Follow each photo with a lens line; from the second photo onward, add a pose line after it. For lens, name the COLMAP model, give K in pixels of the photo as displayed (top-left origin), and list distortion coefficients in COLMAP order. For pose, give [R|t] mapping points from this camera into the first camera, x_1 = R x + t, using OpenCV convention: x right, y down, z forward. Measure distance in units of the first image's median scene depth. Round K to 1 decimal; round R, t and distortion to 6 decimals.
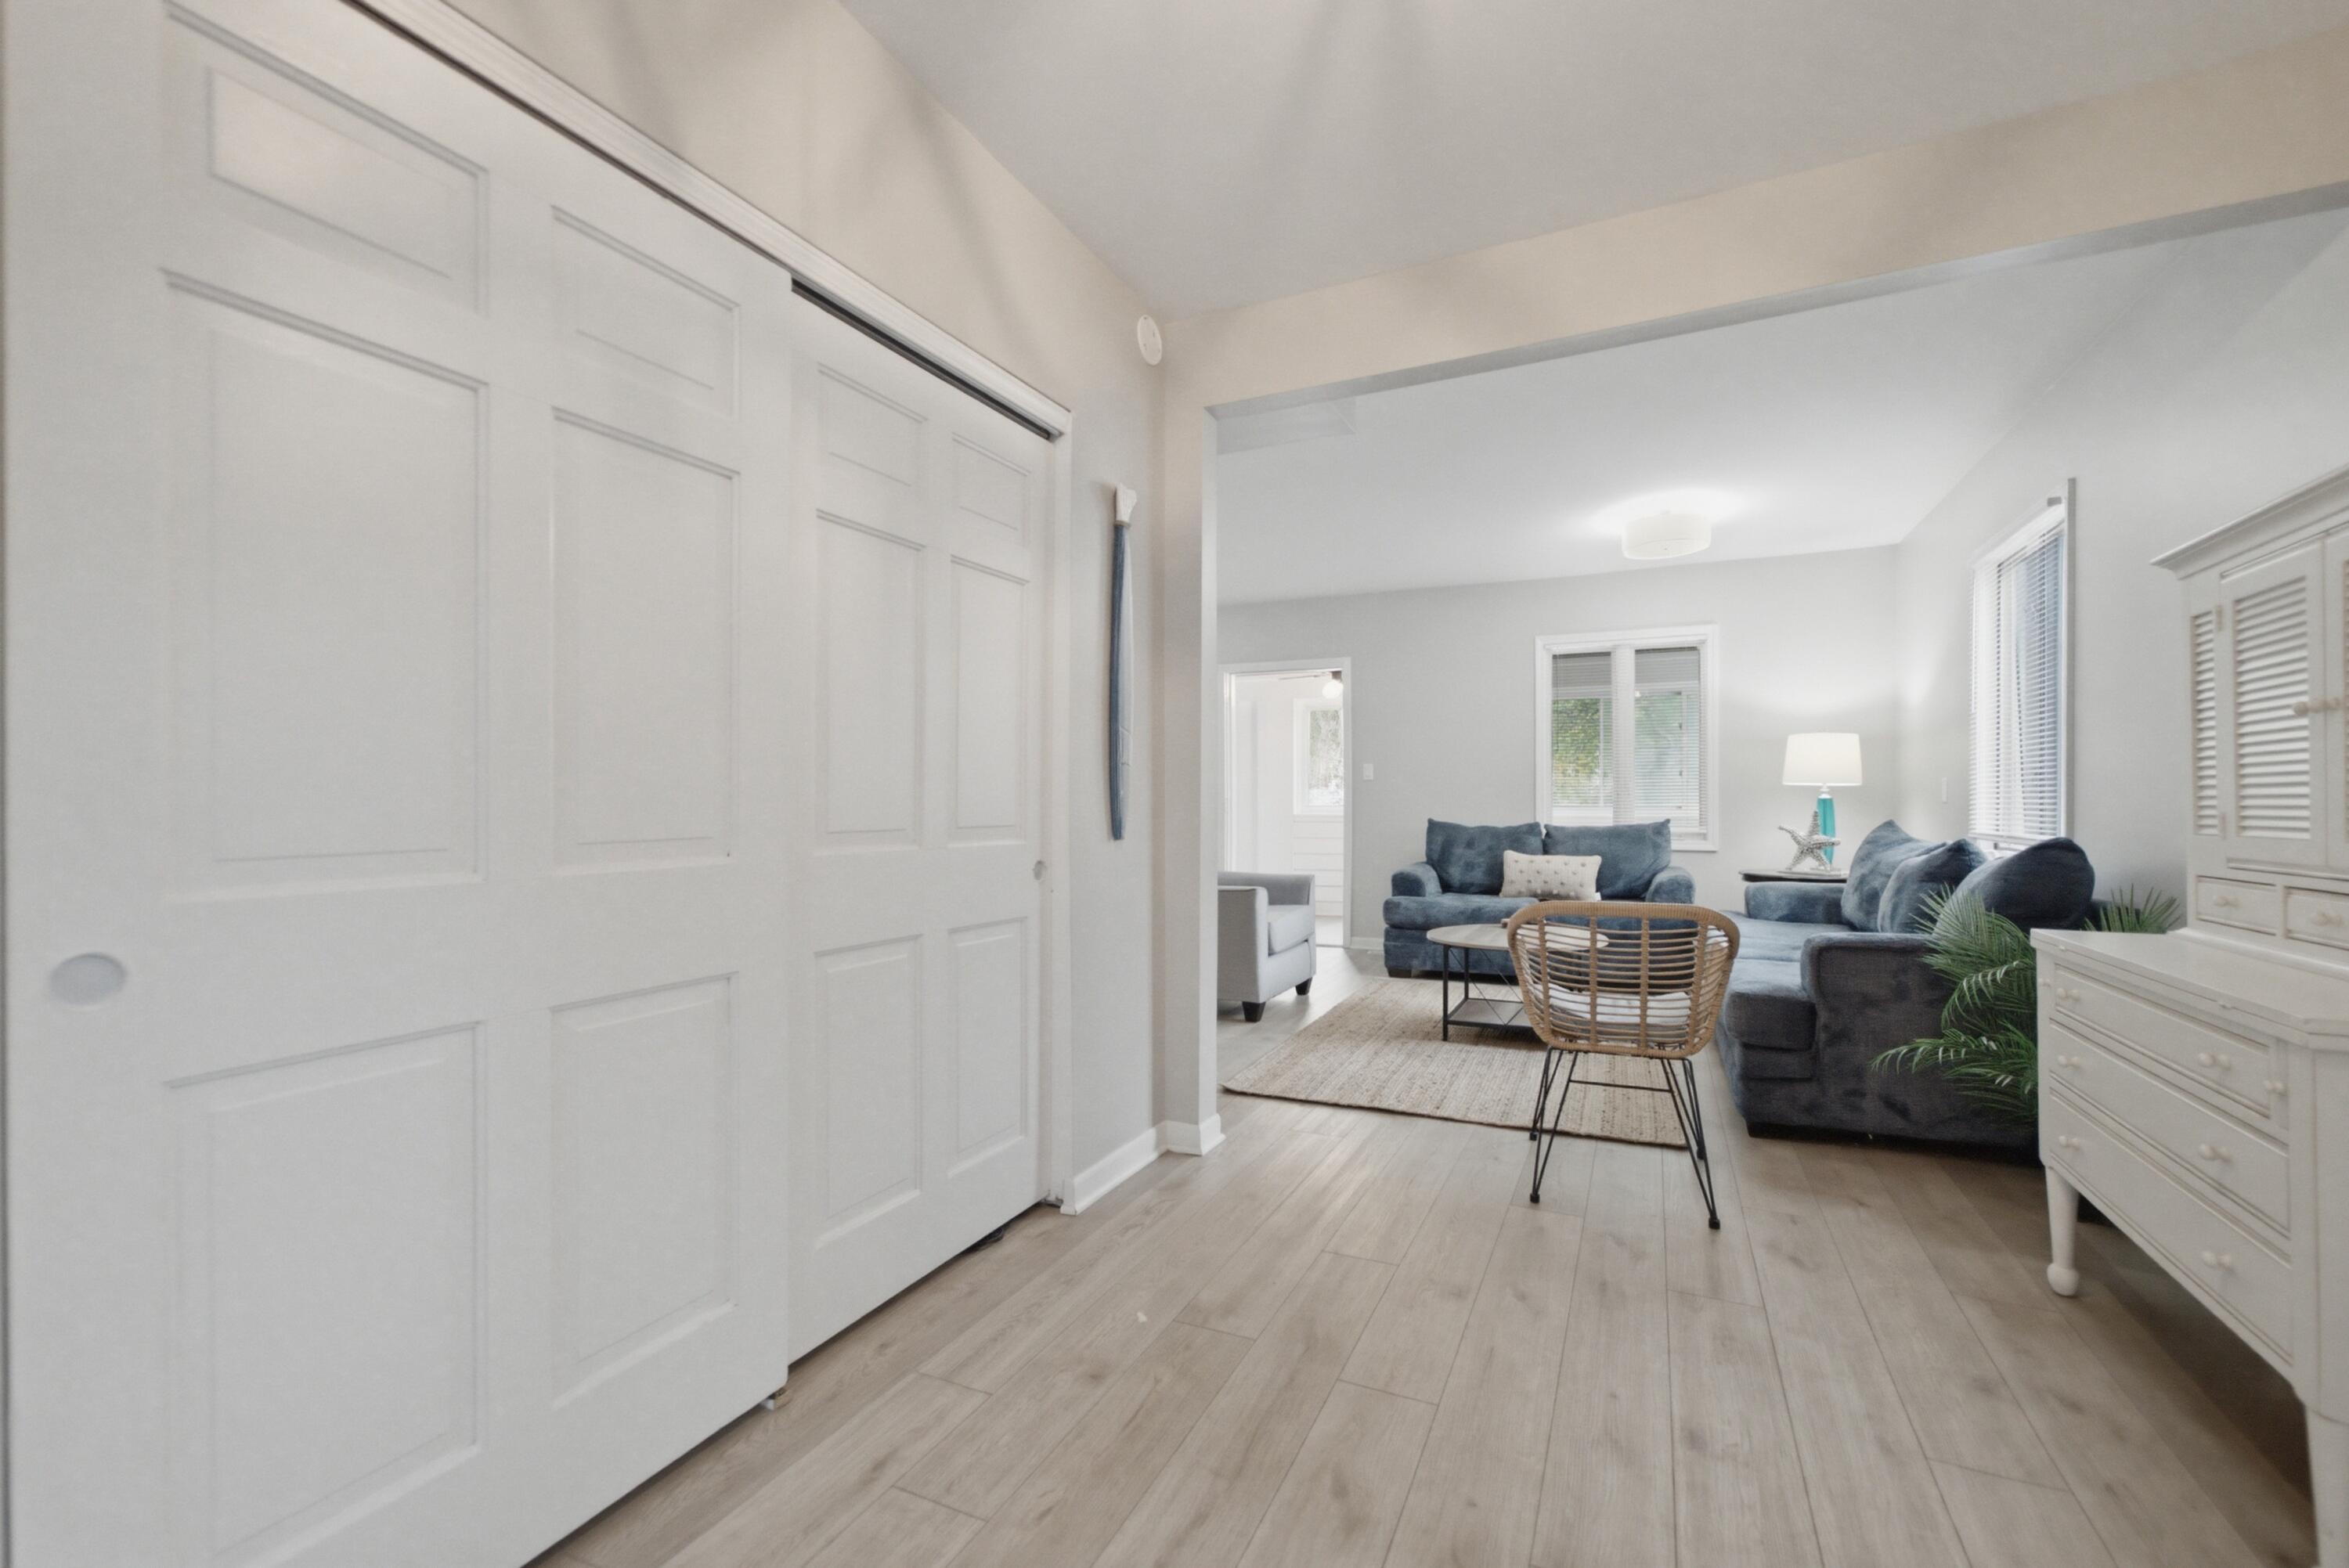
lens RADIAL K [[974.0, 0, 1181.1], [0, 974.0, 800.0], [0, 0, 1]] dist [-0.008030, 0.005309]
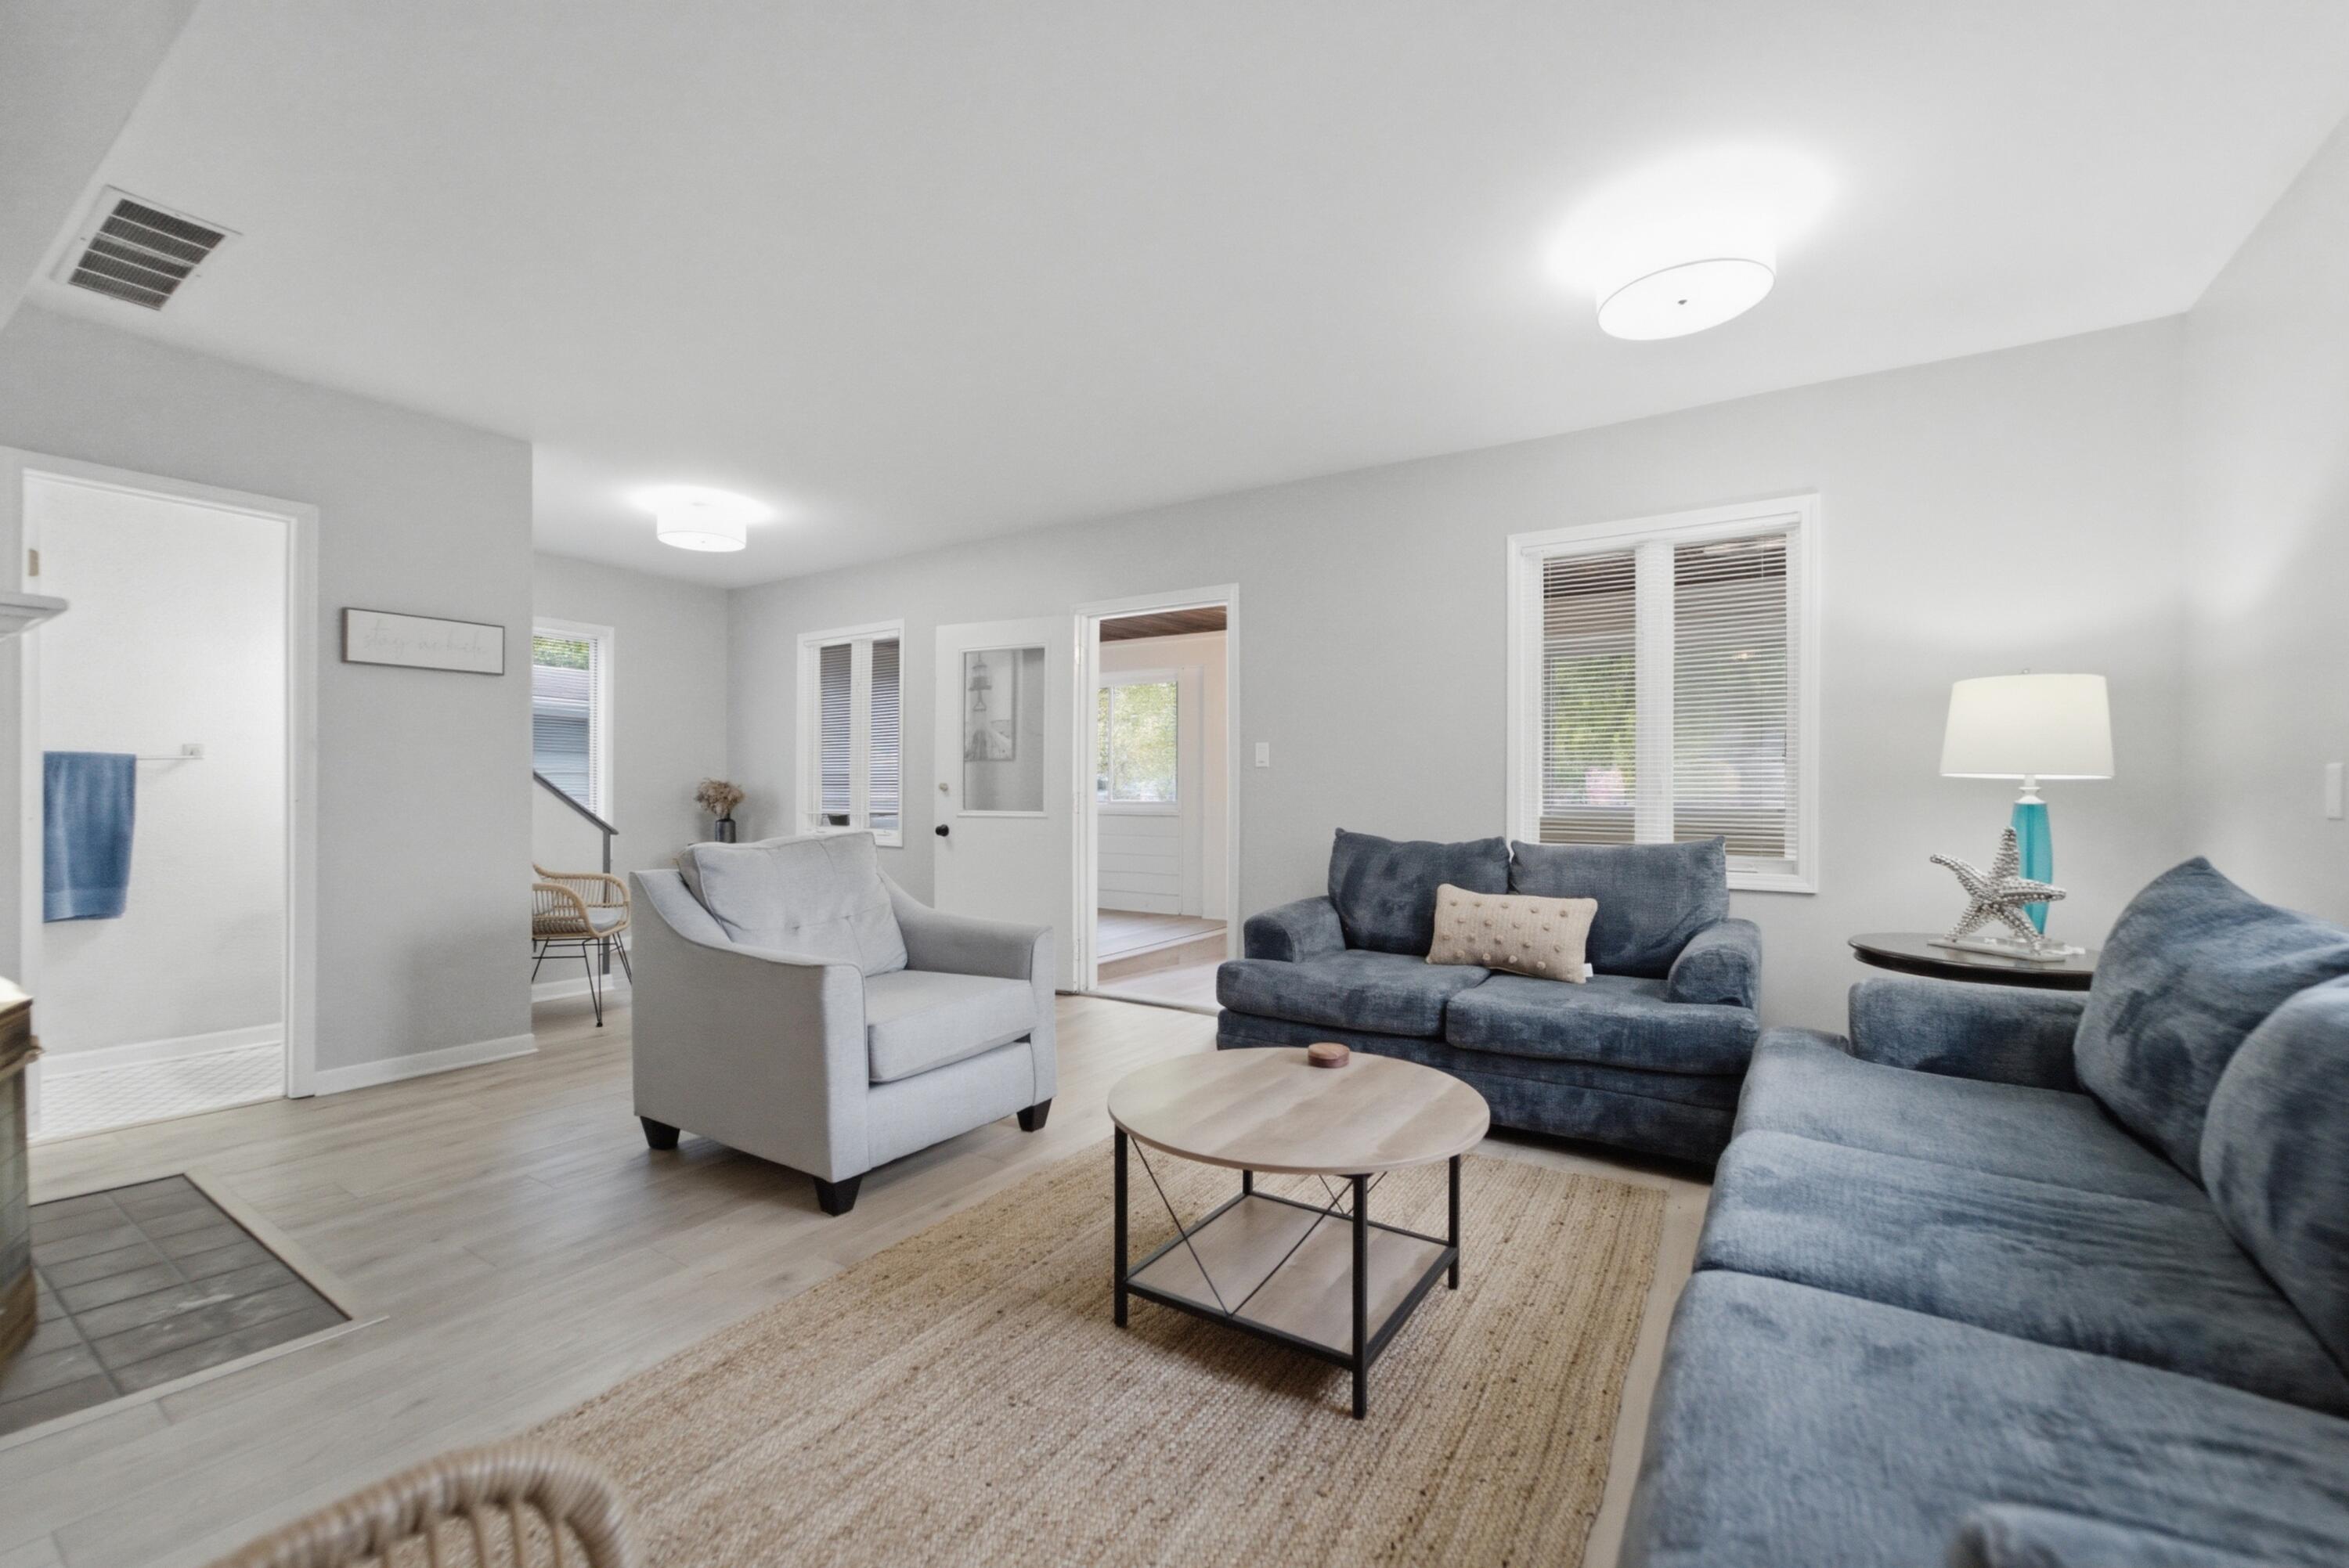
lens RADIAL K [[974.0, 0, 1163.7], [0, 974.0, 780.2], [0, 0, 1]] dist [-0.008030, 0.005309]
pose [[0.990452, 0.005222, -0.137757, 0.258662], [-0.006843, 0.999913, -0.011300, -0.004957], [0.137686, 0.012135, 0.990402, 0.395882]]
